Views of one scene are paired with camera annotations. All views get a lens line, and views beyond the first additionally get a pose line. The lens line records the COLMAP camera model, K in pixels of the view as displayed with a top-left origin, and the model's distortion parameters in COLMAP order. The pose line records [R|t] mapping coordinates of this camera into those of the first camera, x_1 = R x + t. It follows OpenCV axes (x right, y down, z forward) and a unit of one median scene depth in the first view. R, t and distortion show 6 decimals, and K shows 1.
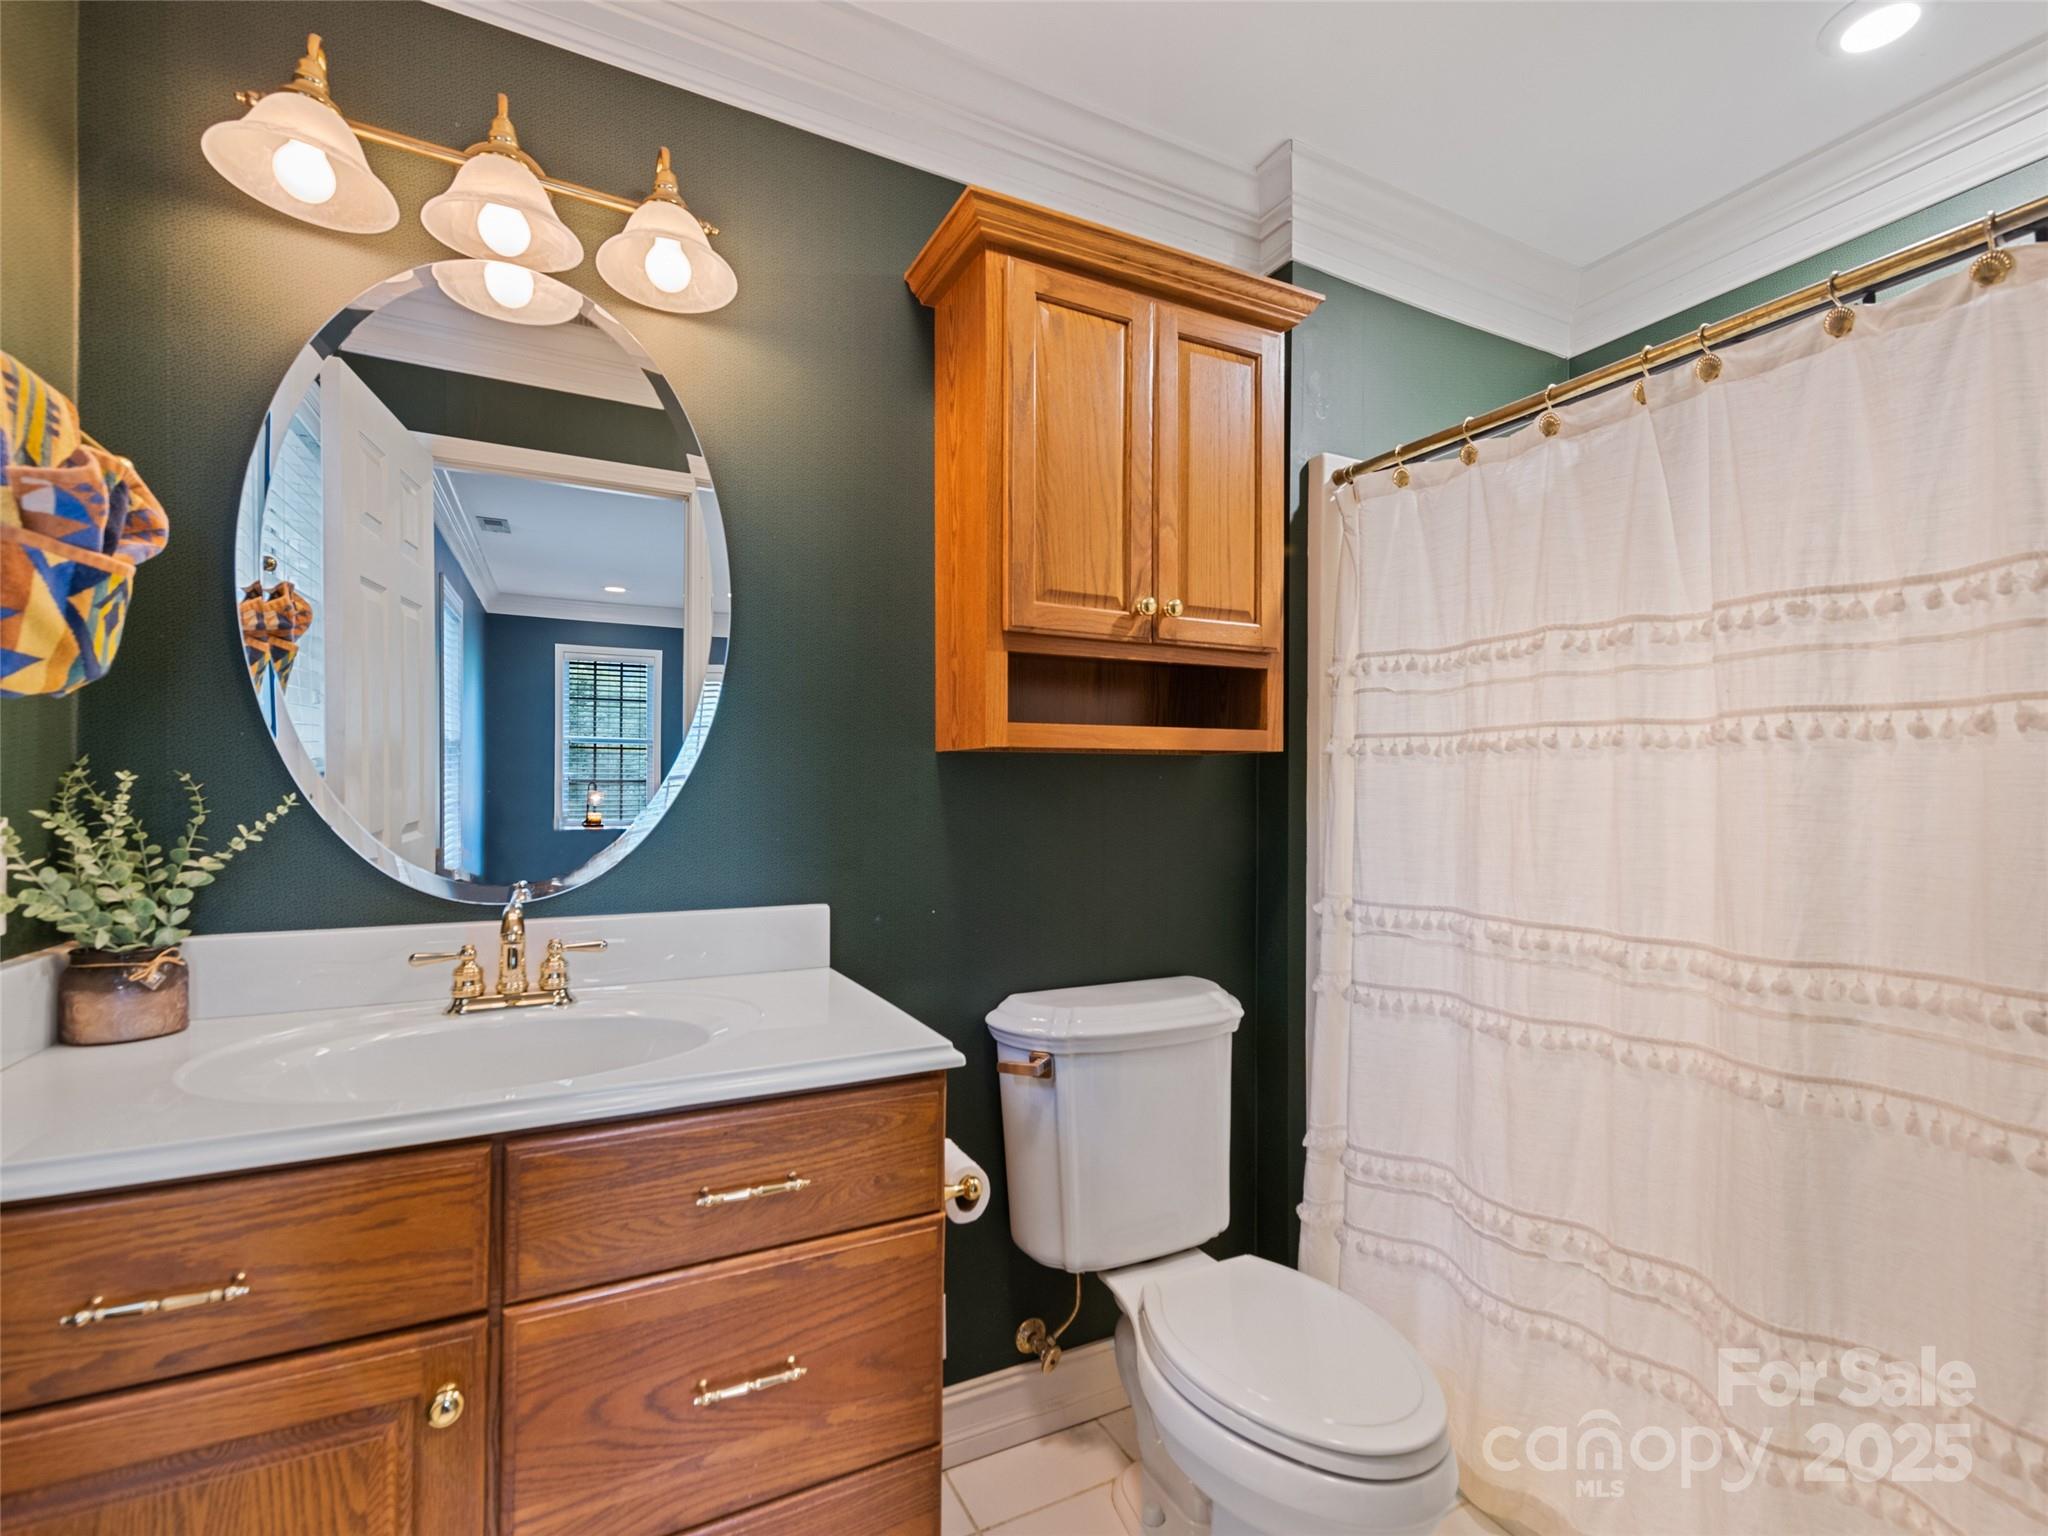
lens RADIAL K [[910.7, 0, 1020.1], [0, 910.7, 773.6], [0, 0, 1]] dist [0.014059, -0.000168]
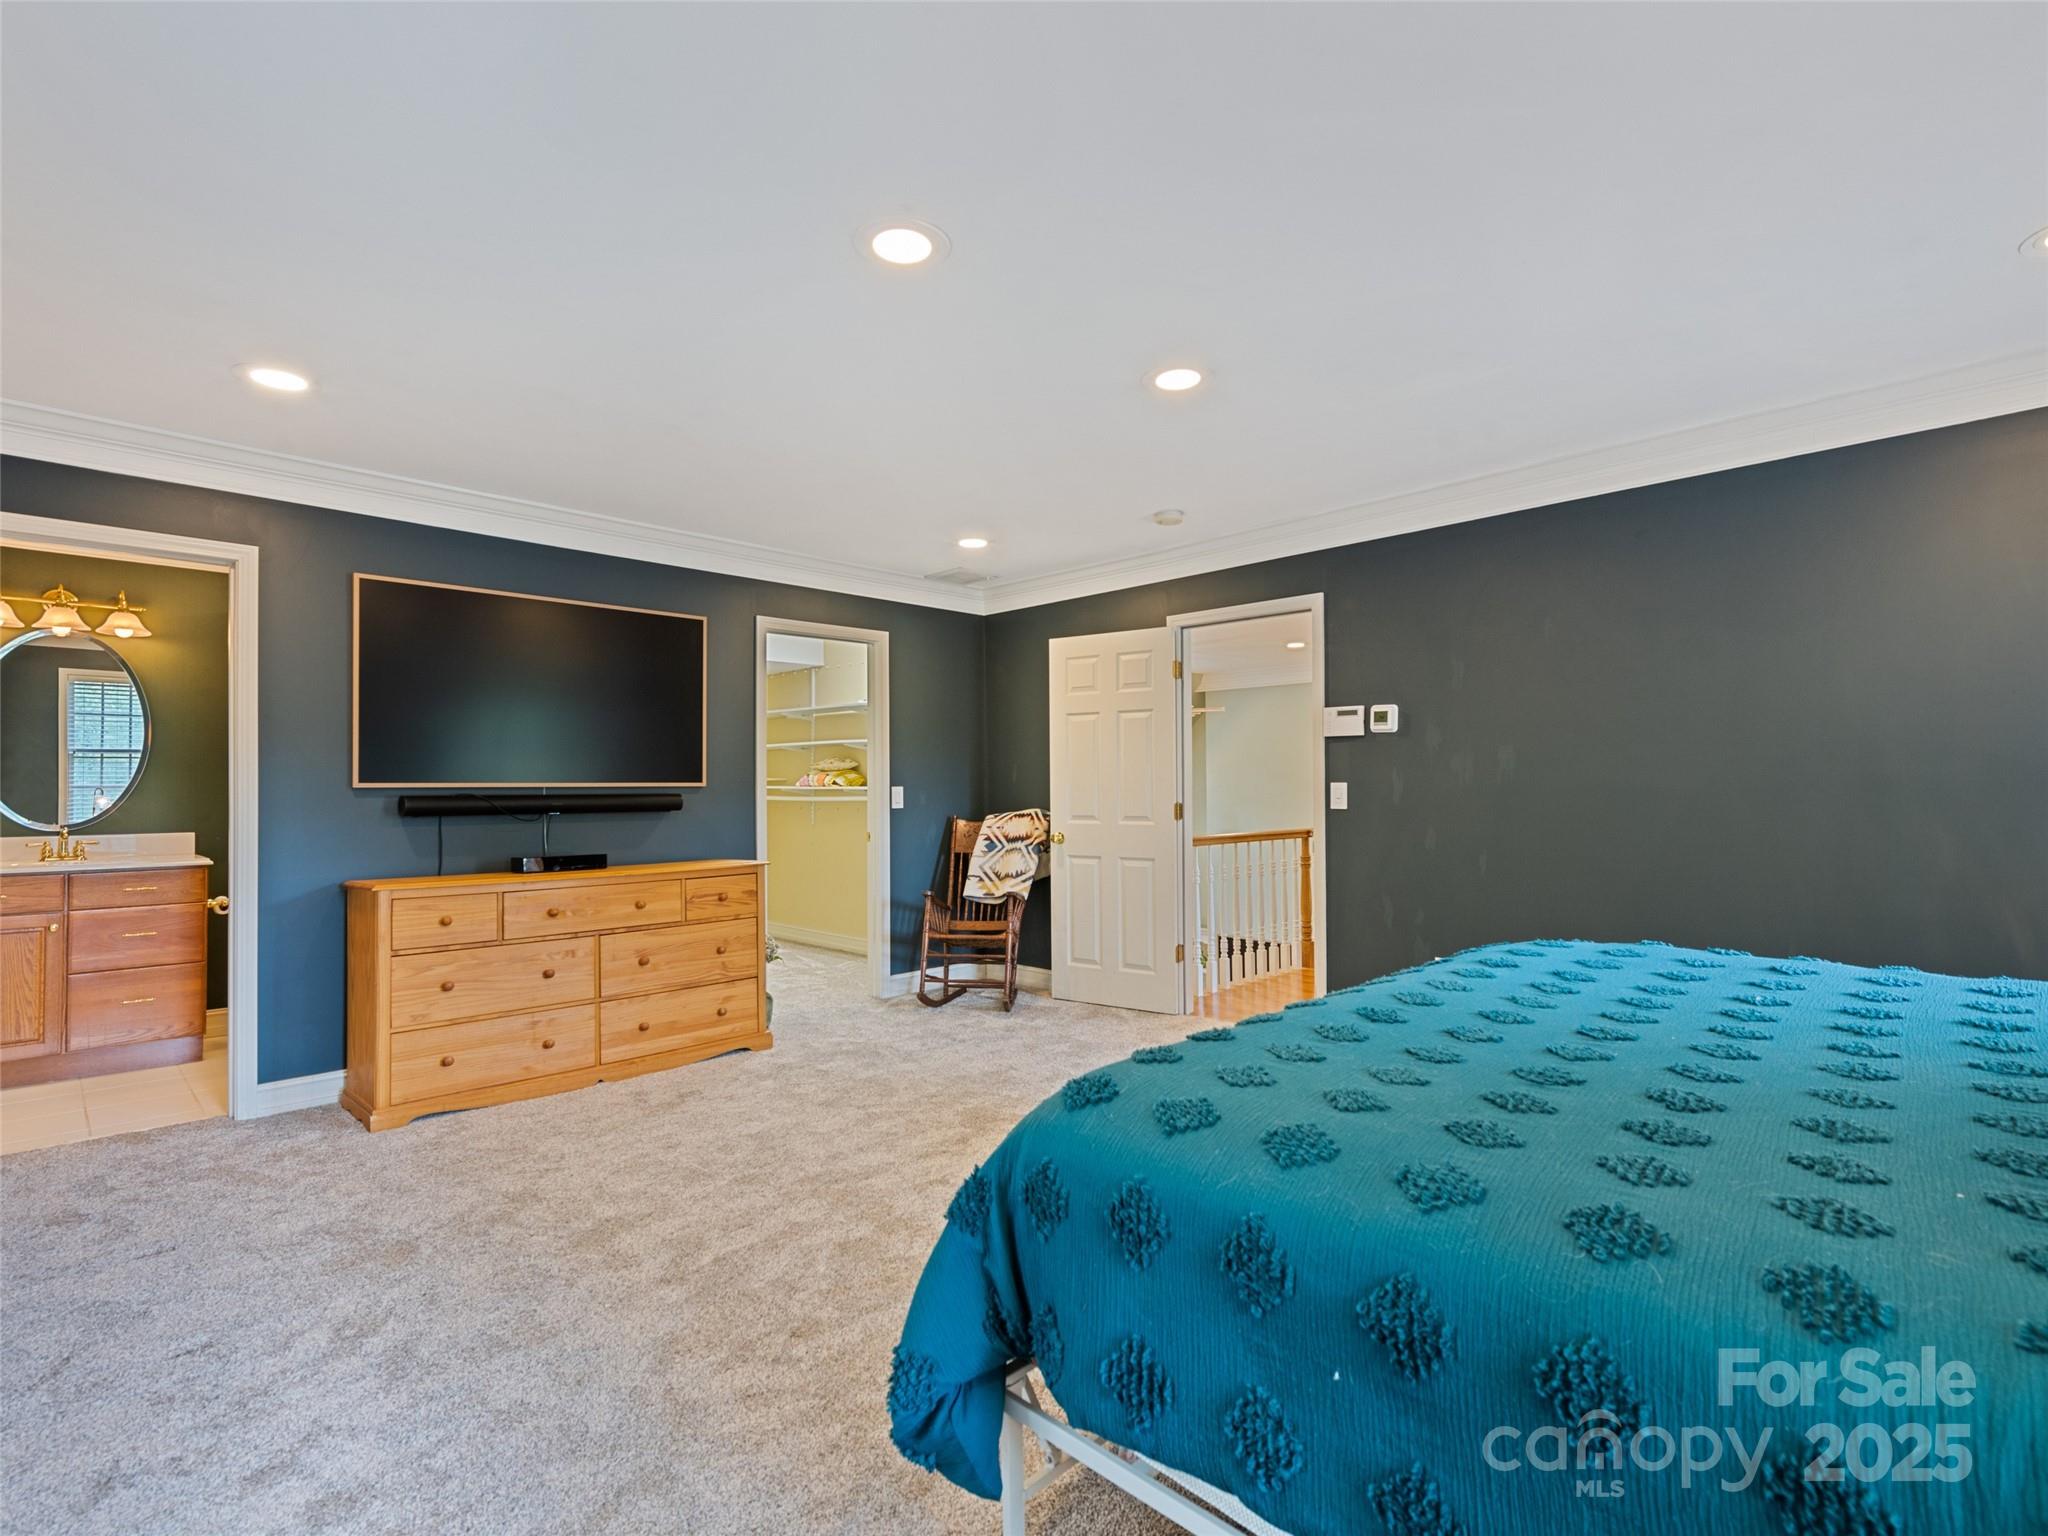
lens RADIAL K [[977.2, 0, 1024.0], [0, 977.2, 768.0], [0, 0, 1]] dist [0.000585, 0.000221]
pose [[0.949637, 0.000129, 0.313353, 1.750239], [0.001897, 0.999979, -0.006160, -0.049623], [-0.313348, 0.006444, 0.949617, -3.683102]]
